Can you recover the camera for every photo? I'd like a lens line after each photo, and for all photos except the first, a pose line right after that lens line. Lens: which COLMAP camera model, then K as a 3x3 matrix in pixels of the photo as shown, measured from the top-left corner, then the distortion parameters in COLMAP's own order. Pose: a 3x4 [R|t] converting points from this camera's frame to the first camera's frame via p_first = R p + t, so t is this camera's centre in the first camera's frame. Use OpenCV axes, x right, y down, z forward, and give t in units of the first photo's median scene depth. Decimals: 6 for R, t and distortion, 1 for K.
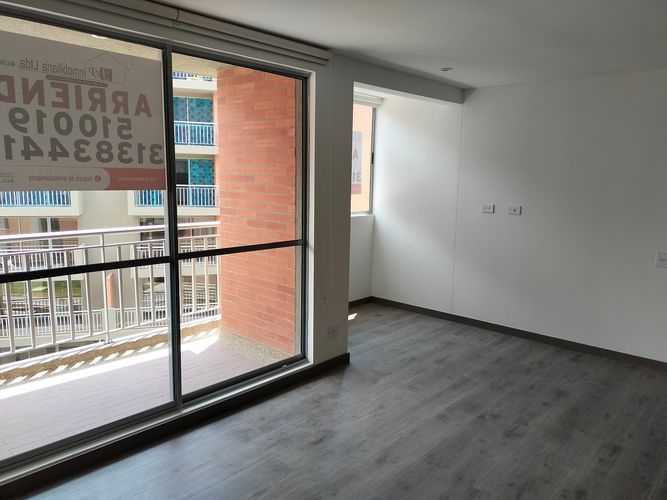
lens RADIAL K [[495.3, 0, 332.3], [0, 495.3, 251.6], [0, 0, 1]] dist [0.057686, -0.062191]
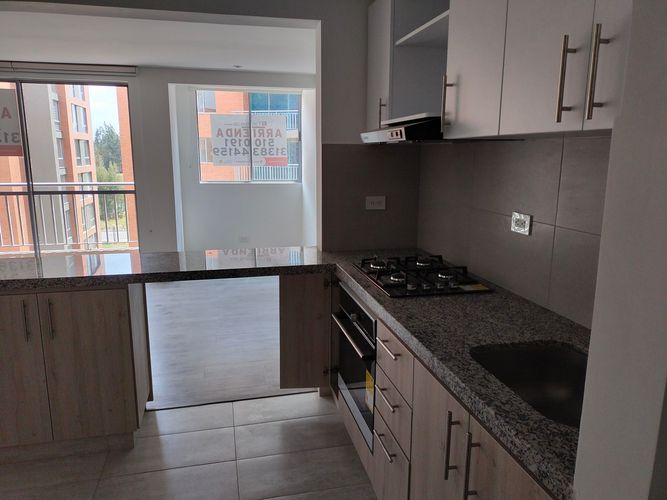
lens RADIAL K [[495.3, 0, 338.0], [0, 495.3, 256.3], [0, 0, 1]] dist [0.057686, -0.062191]
pose [[0.830415, 0.099134, -0.548255, 1.789484], [-0.078835, 0.995049, 0.060516, 0.045780], [0.551540, -0.007032, 0.834119, 0.064941]]
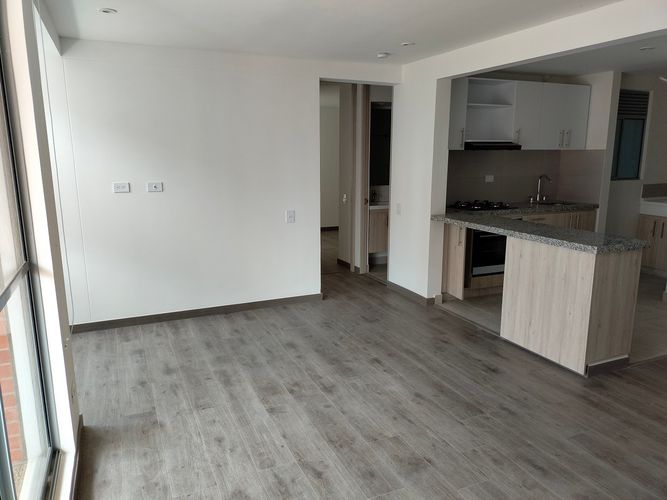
lens RADIAL K [[495.3, 0, 338.4], [0, 495.3, 248.8], [0, 0, 1]] dist [0.057686, -0.062191]
pose [[0.387515, -0.193114, 0.901410, -0.596475], [0.150254, 0.977968, 0.144922, -0.092437], [-0.909536, 0.079281, 0.407993, 0.569690]]
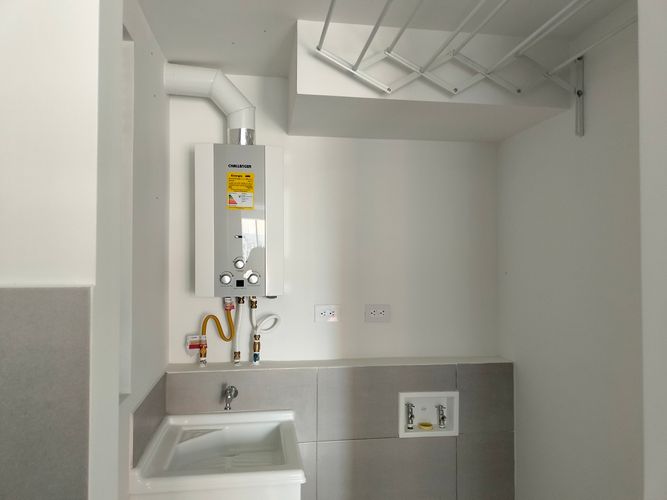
lens RADIAL K [[495.3, 0, 337.4], [0, 495.3, 254.0], [0, 0, 1]] dist [0.057686, -0.062191]
pose [[-0.795036, -0.016590, 0.606335, 1.530257], [0.073723, 0.989572, 0.123743, -0.061342], [-0.602065, 0.143081, -0.785522, 0.485704]]
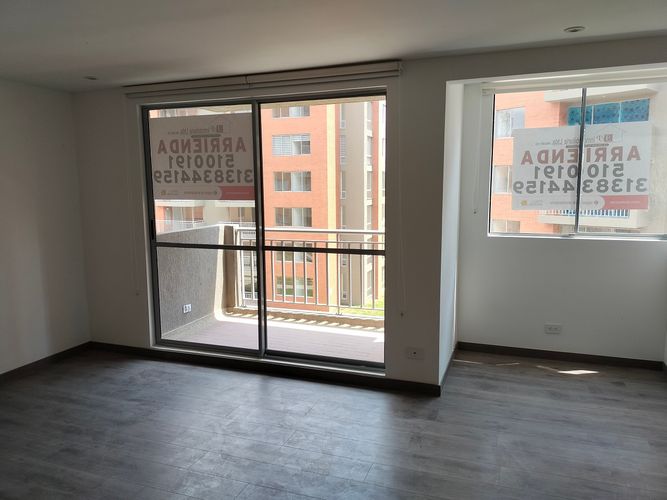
lens RADIAL K [[495.3, 0, 344.7], [0, 495.3, 253.4], [0, 0, 1]] dist [0.057686, -0.062191]
pose [[0.397170, 0.107886, -0.911382, 1.116182], [-0.127019, 0.989971, 0.061836, -0.095579], [0.908913, 0.091203, 0.406890, 0.680363]]
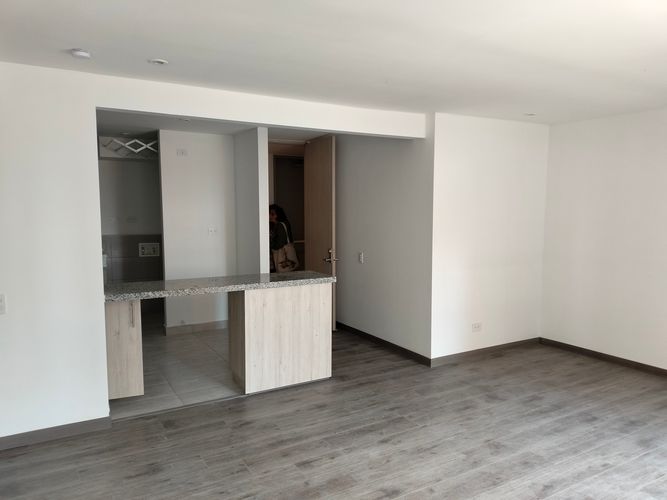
lens RADIAL K [[495.3, 0, 335.0], [0, 495.3, 249.9], [0, 0, 1]] dist [0.057686, -0.062191]
pose [[-0.957054, -0.046027, 0.286234, 0.239352], [0.025693, 0.969967, 0.241877, -0.296494], [-0.288770, 0.238844, -0.927128, 1.918915]]
